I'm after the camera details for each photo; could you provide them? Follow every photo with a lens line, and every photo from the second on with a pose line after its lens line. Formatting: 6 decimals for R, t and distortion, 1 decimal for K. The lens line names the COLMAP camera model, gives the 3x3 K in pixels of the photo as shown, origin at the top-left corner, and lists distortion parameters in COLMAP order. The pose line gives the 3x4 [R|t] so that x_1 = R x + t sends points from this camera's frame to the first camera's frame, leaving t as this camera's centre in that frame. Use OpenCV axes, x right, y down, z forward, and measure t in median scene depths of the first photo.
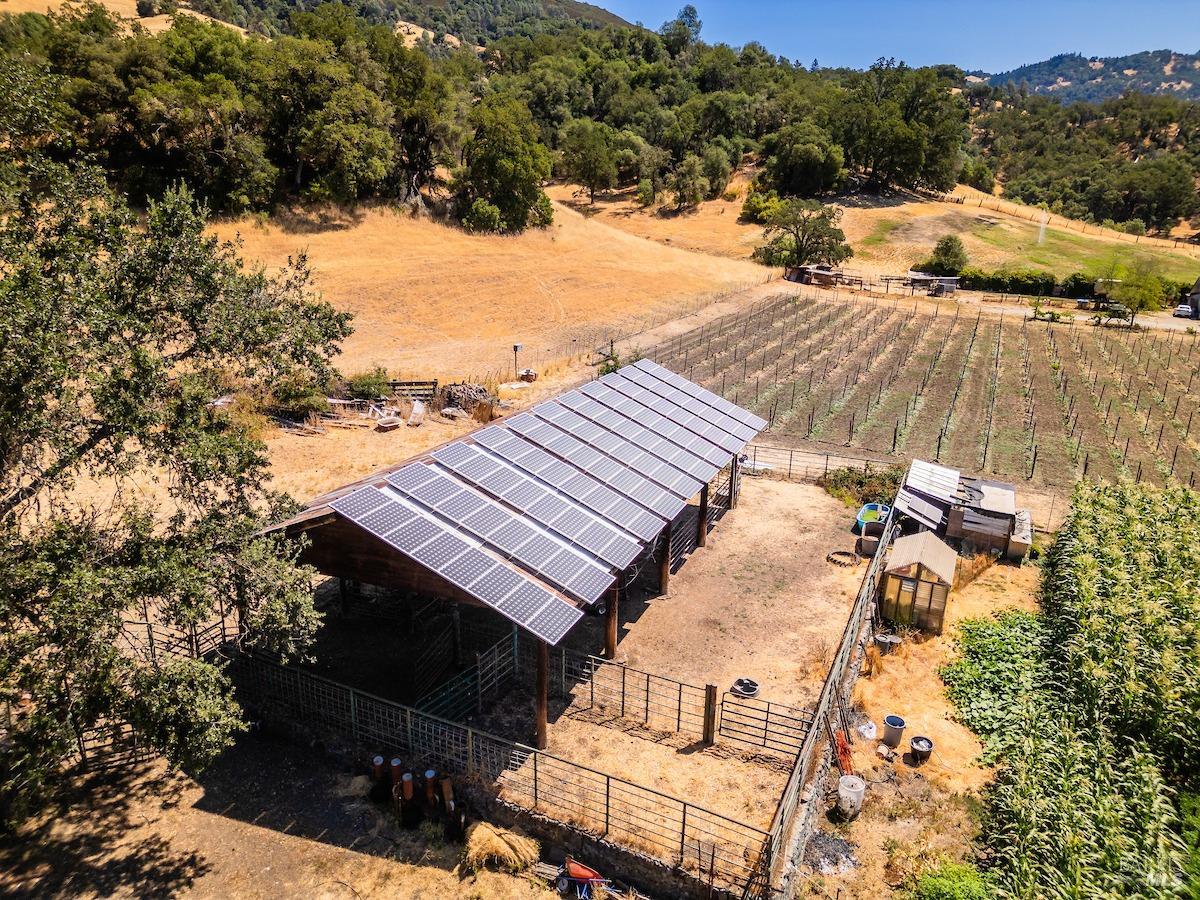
lens RADIAL K [[840.2, 0, 593.9], [0, 840.2, 447.3], [0, 0, 1]] dist [0.055883, -0.044350]
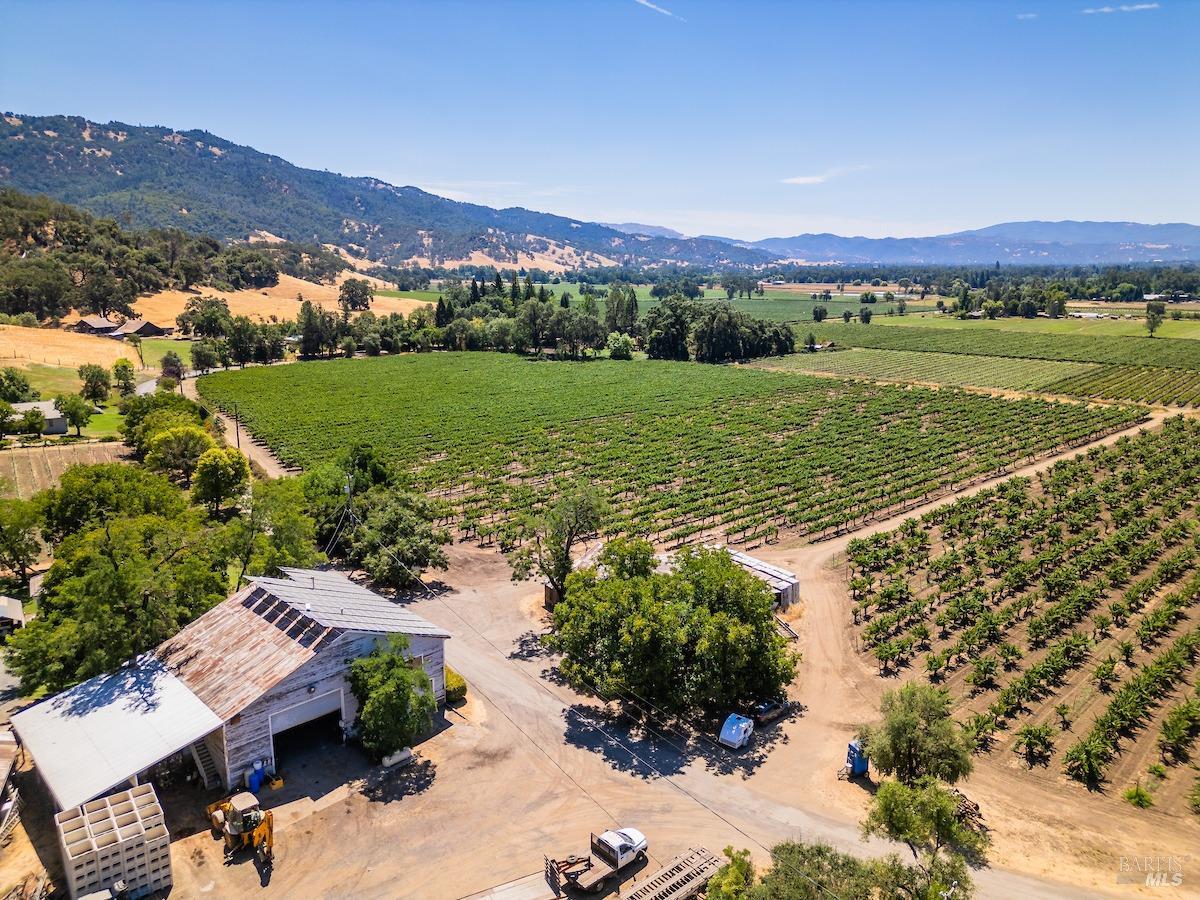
lens RADIAL K [[840.2, 0, 603.3], [0, 840.2, 452.0], [0, 0, 1]] dist [0.055883, -0.044350]
pose [[0.486079, -0.200144, 0.850688, -0.028384], [0.241226, 0.966332, 0.089516, 0.006119], [-0.839963, 0.161696, 0.517993, -0.443795]]
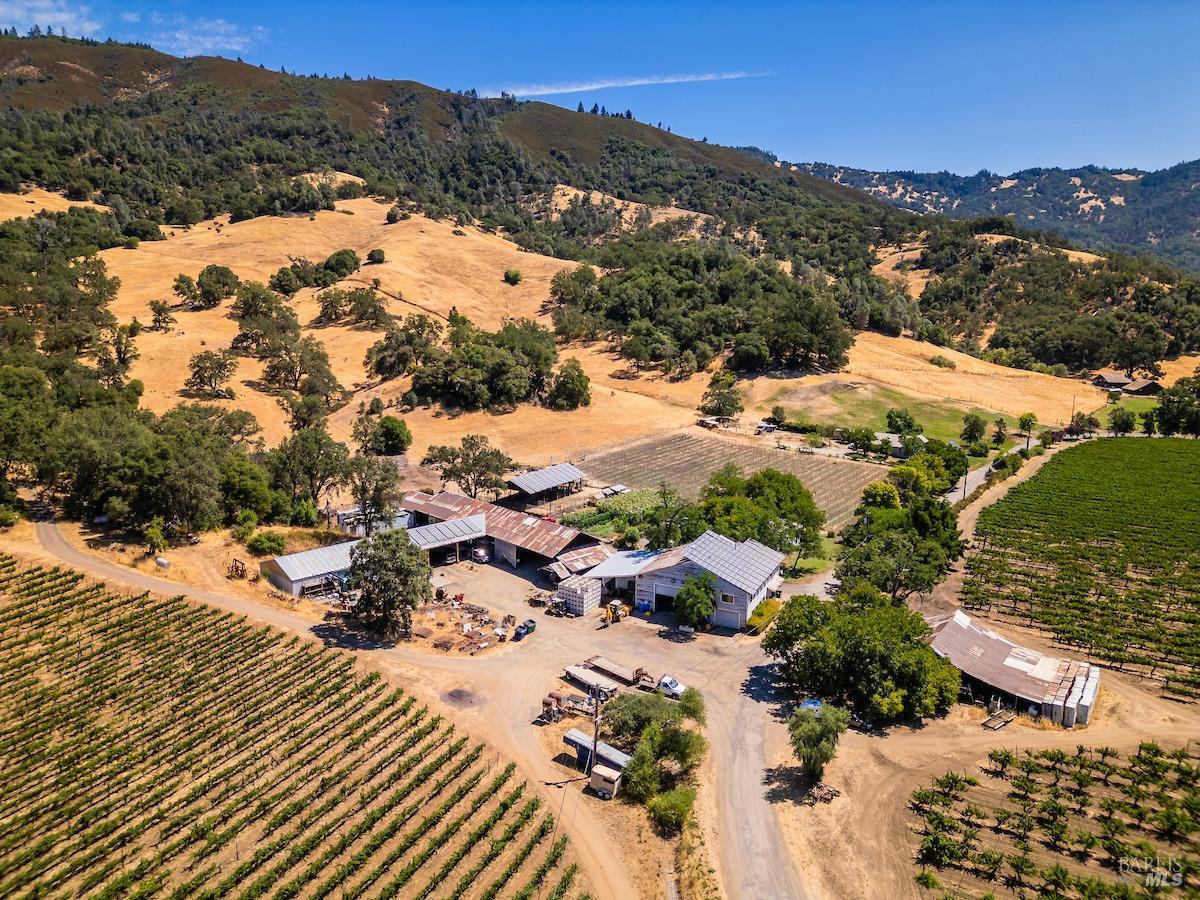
lens RADIAL K [[840.2, 0, 596.8], [0, 840.2, 450.8], [0, 0, 1]] dist [0.055883, -0.044350]
pose [[0.985158, 0.029419, -0.169109, 0.237236], [-0.045091, 0.994957, -0.089597, 0.058522], [0.165620, 0.095892, 0.981517, -0.859891]]
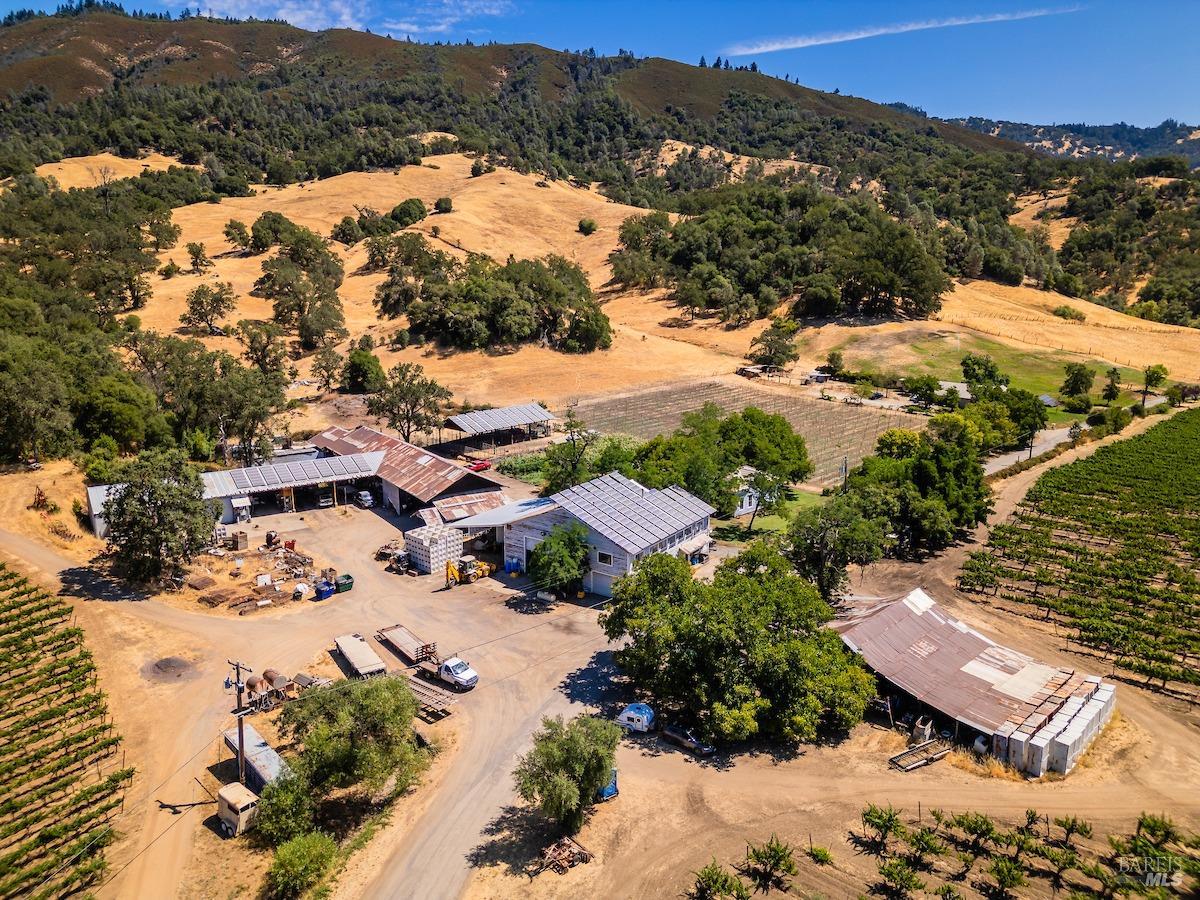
lens RADIAL K [[840.2, 0, 598.2], [0, 840.2, 452.6], [0, 0, 1]] dist [0.055883, -0.044350]
pose [[0.946228, 0.060659, -0.317762, 0.382276], [-0.080145, 0.995598, -0.048601, 0.072683], [0.313415, 0.071455, 0.946924, -0.648095]]
